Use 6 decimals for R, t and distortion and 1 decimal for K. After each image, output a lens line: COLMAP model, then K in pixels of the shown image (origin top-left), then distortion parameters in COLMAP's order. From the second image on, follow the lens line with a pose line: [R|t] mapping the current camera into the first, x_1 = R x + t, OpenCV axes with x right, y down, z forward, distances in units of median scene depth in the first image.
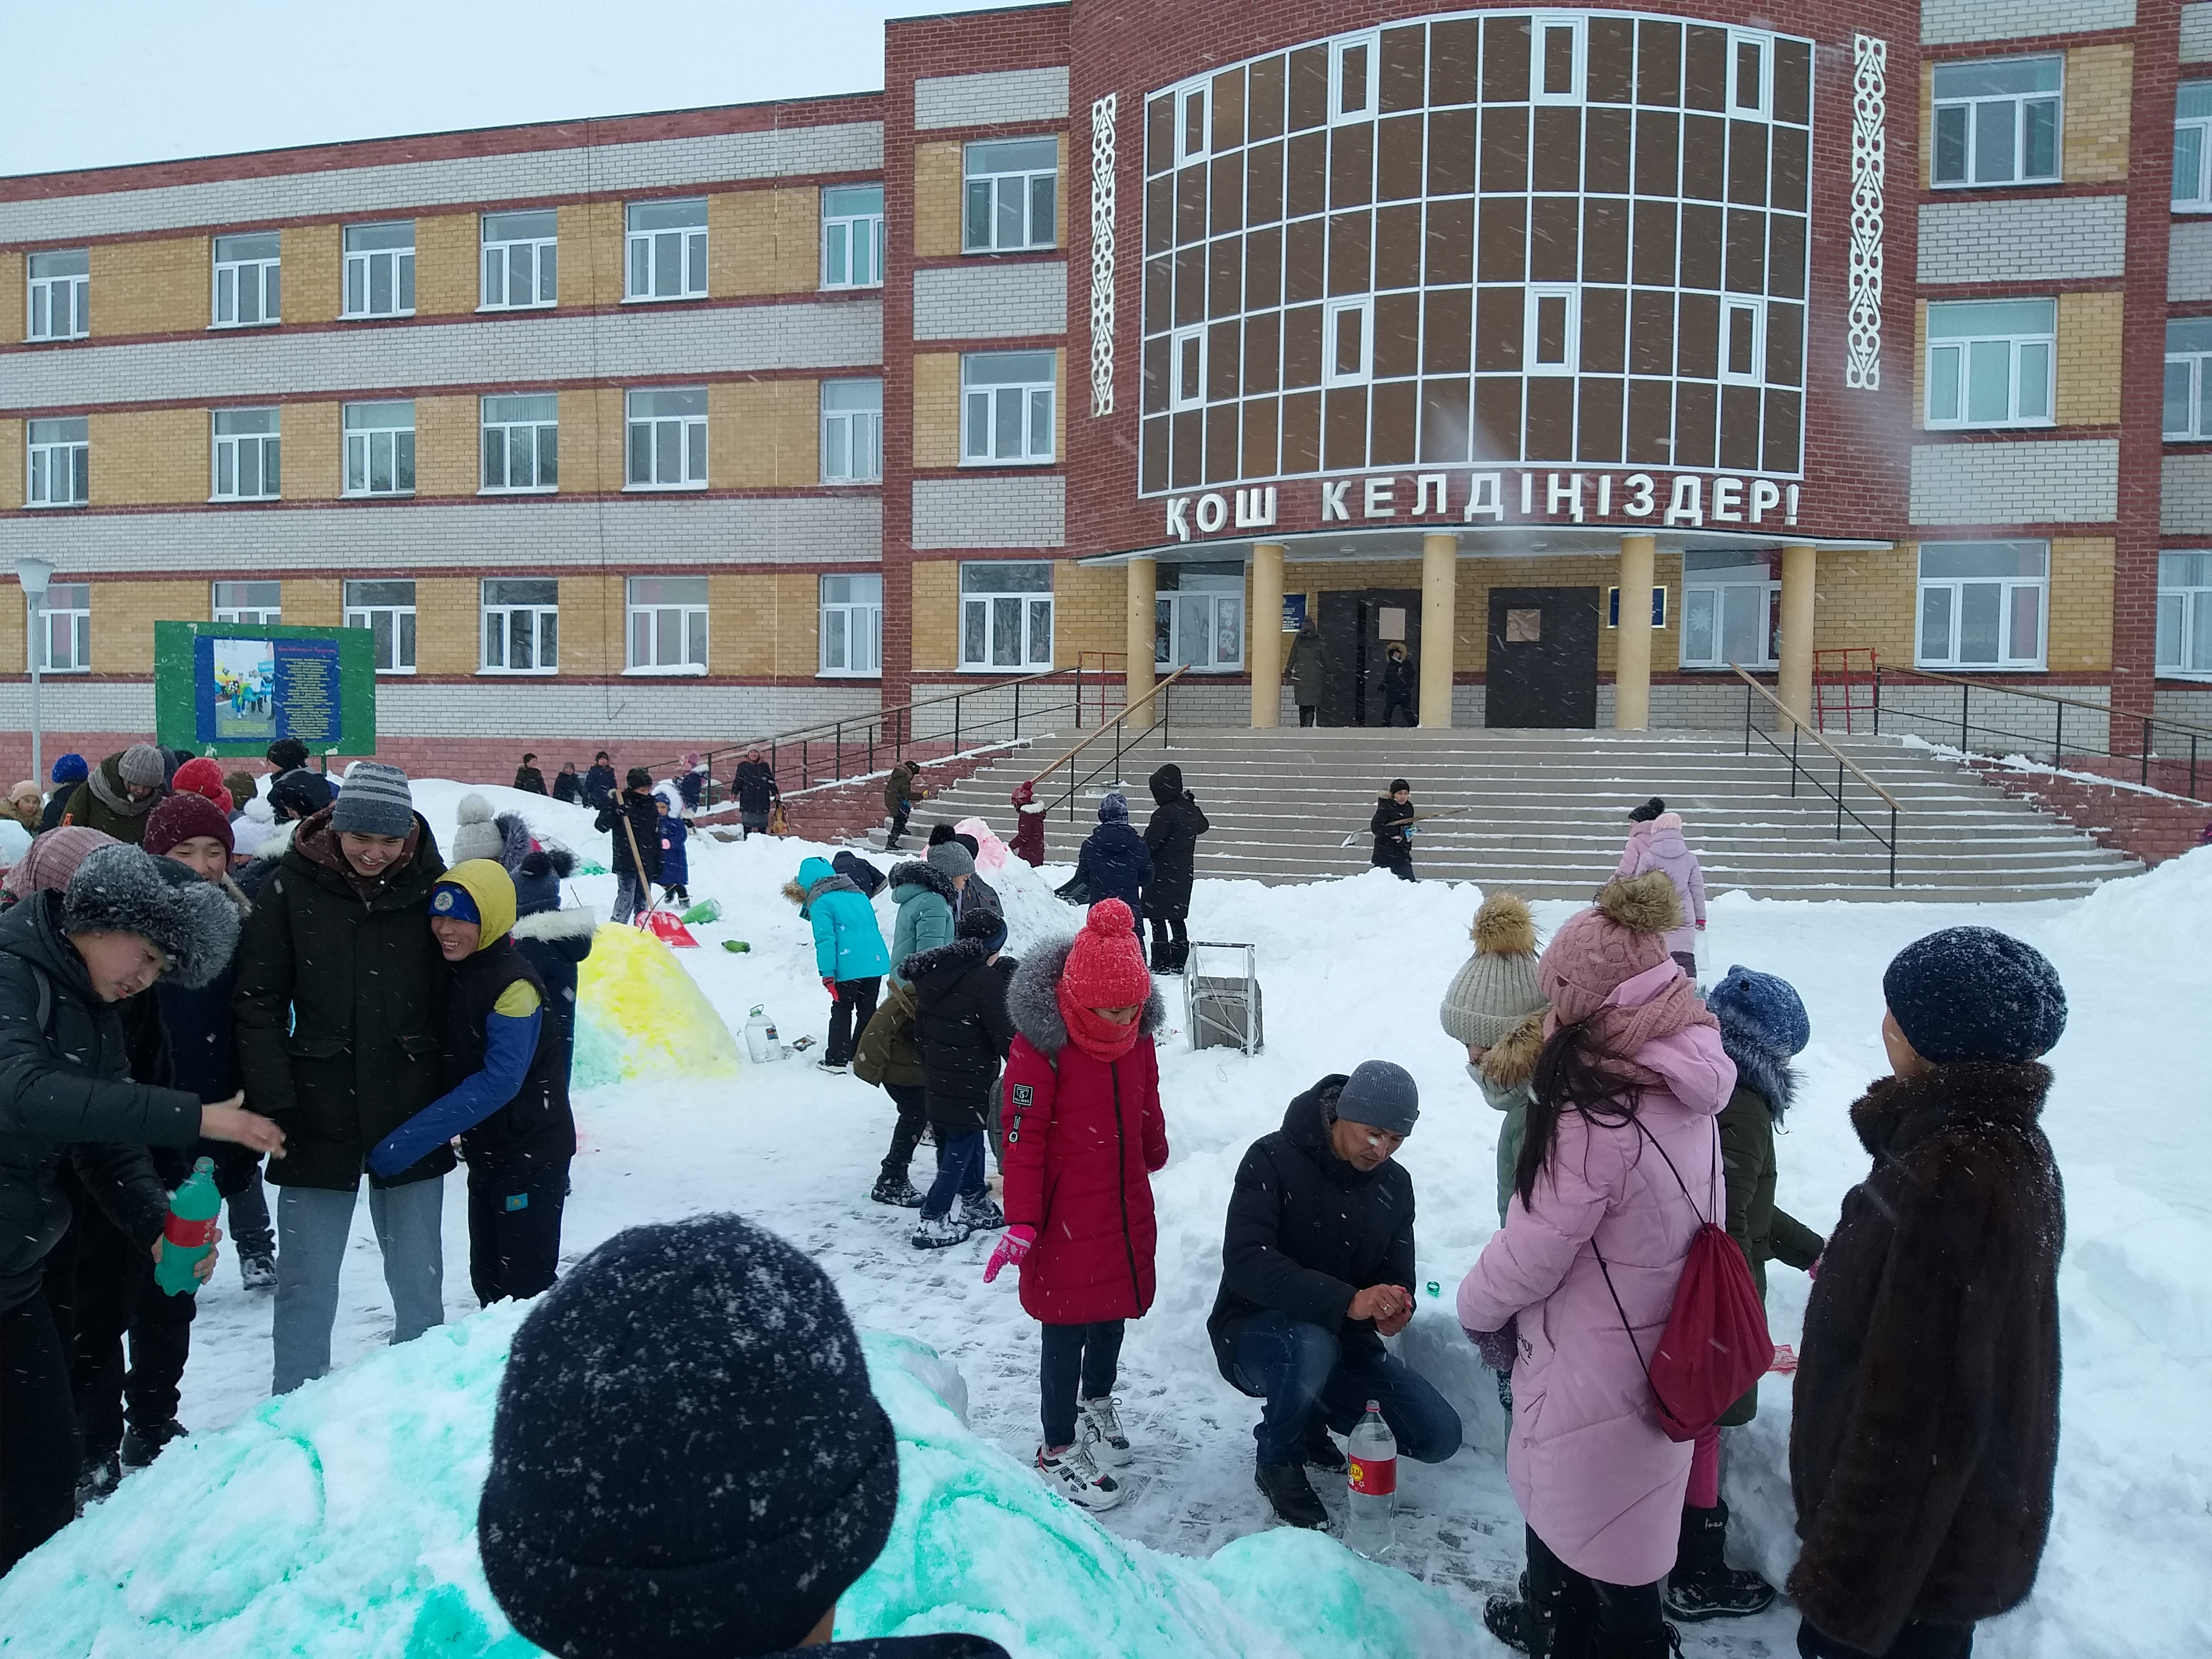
lens RADIAL K [[1723.9, 0, 1102.4], [0, 1723.9, 825.0], [0, 0, 1]] dist [0.063543, -0.120787]
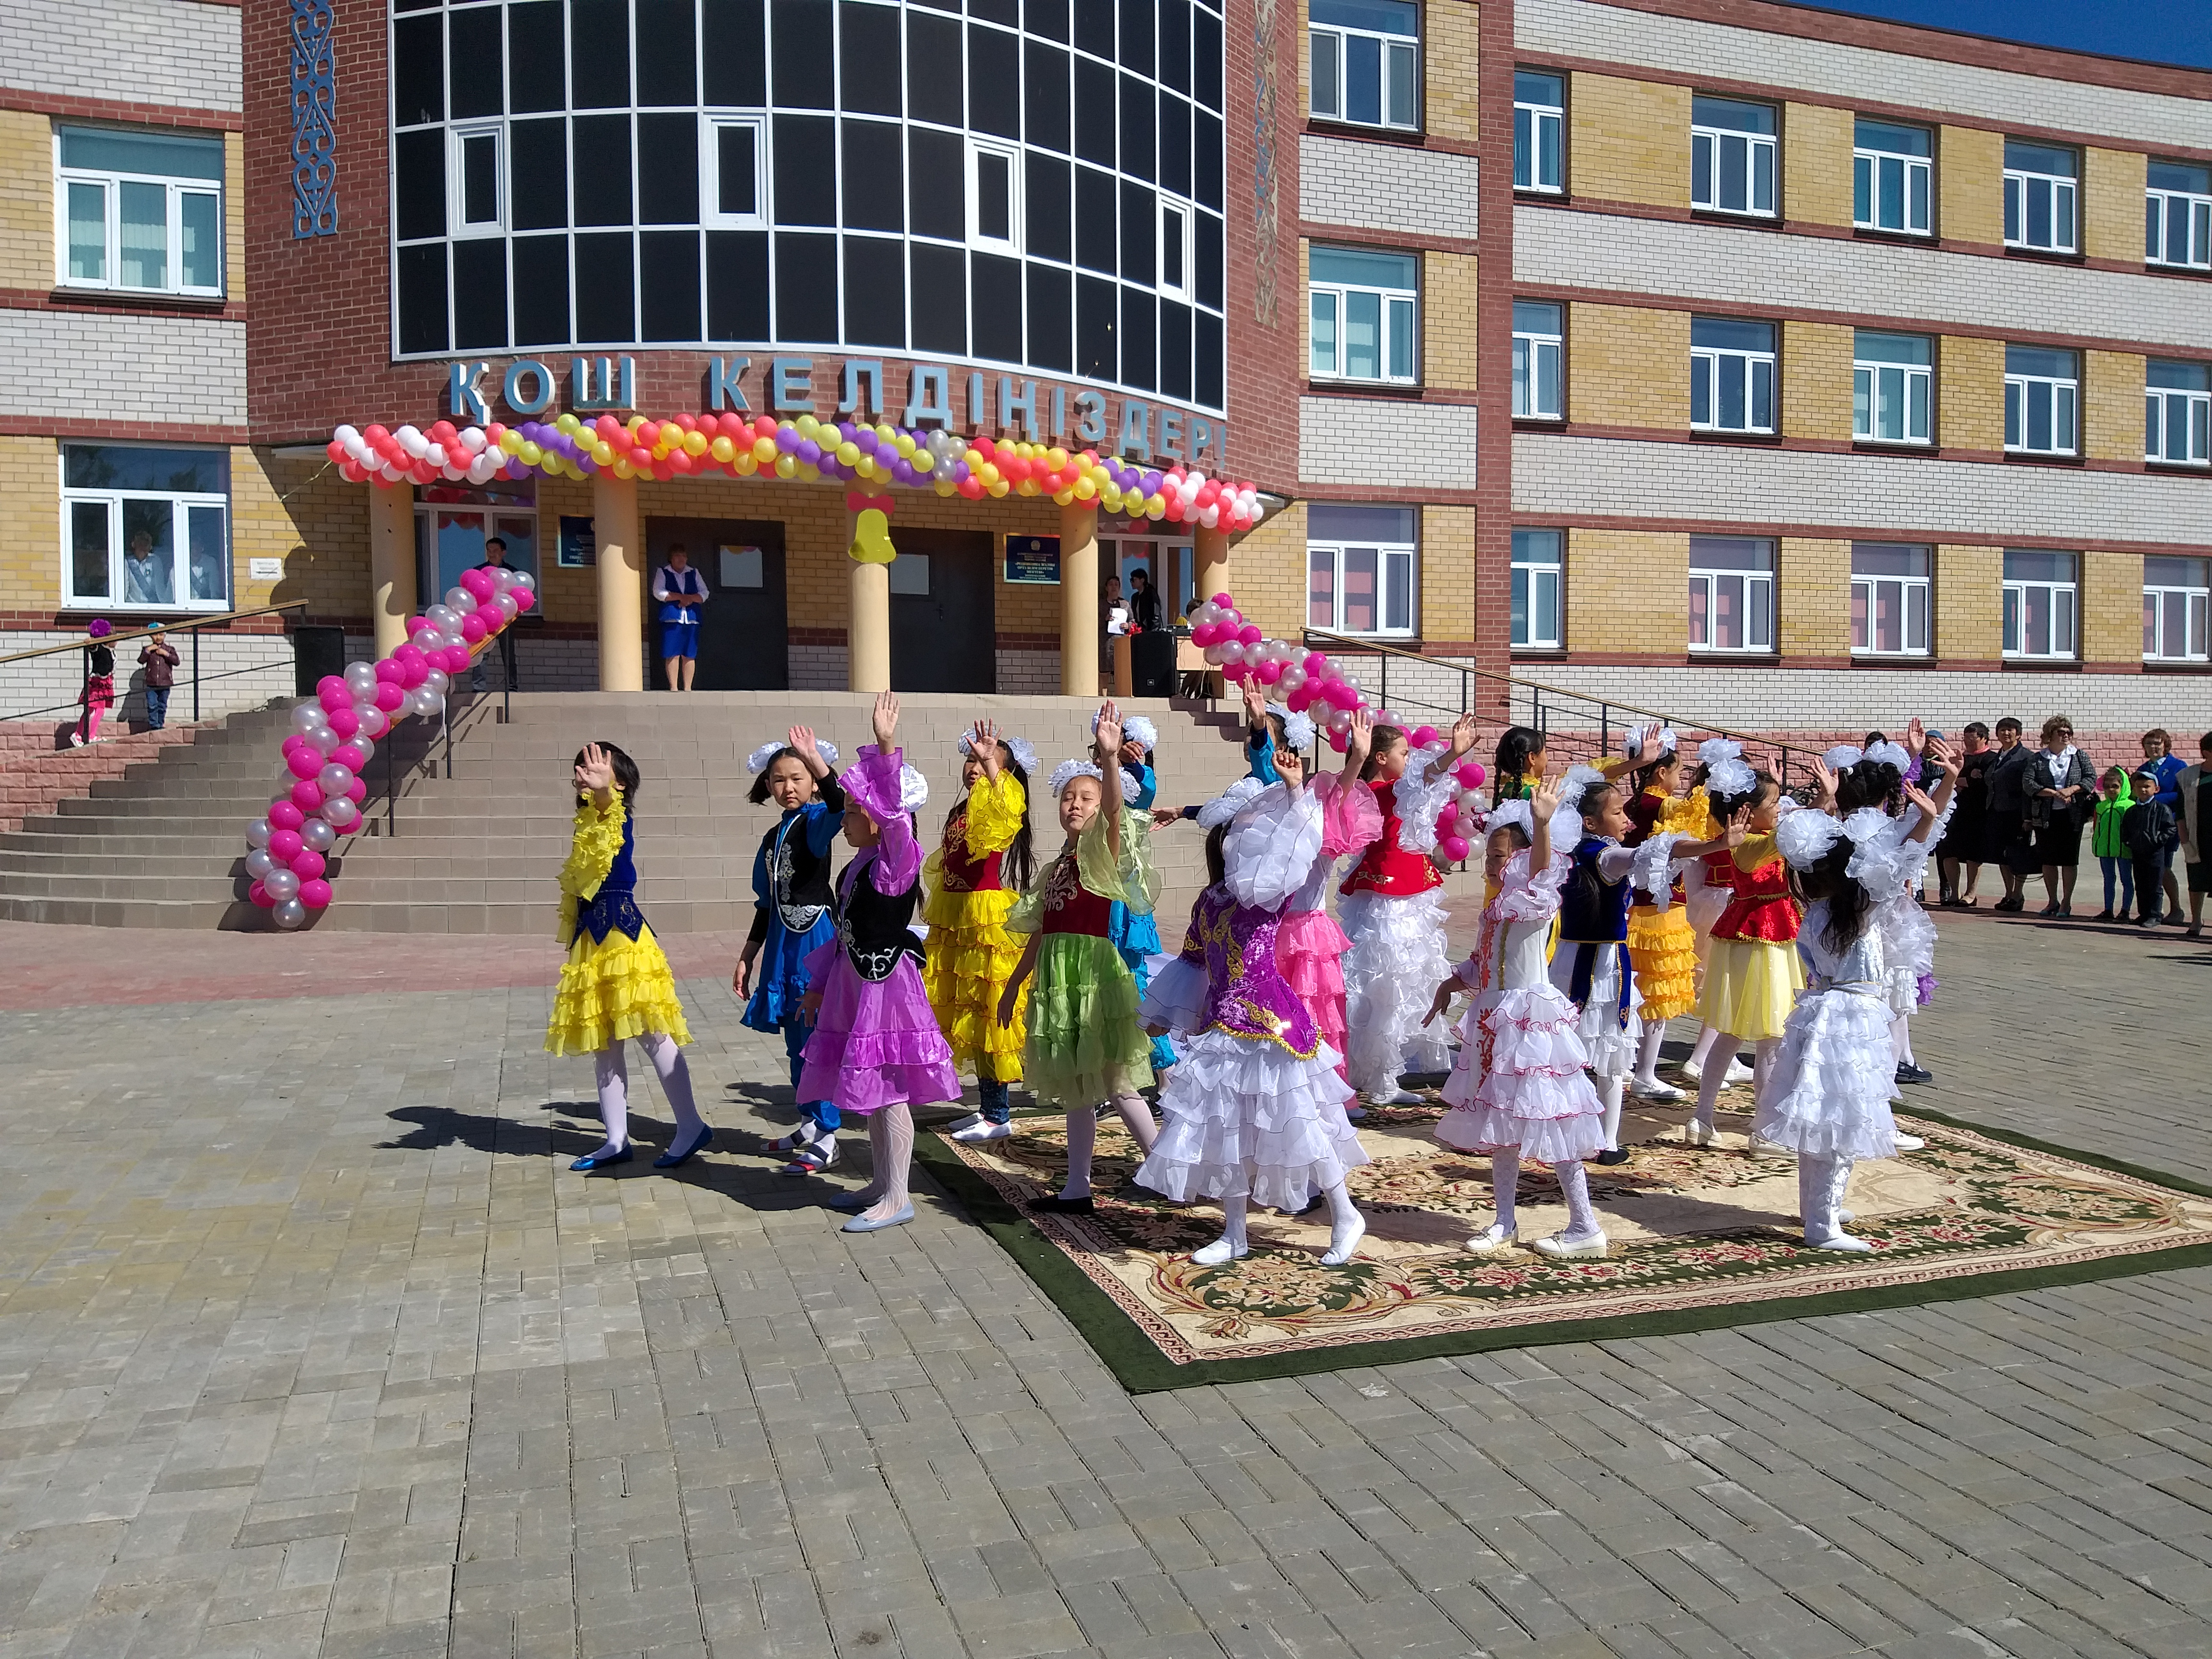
lens RADIAL K [[1723.9, 0, 1102.4], [0, 1723.9, 825.0], [0, 0, 1]] dist [0.063543, -0.120787]
pose [[0.829548, -0.036619, 0.557234, -0.147931], [0.036809, 0.999263, 0.010870, -0.003215], [-0.557221, 0.011494, 0.830284, 0.300250]]
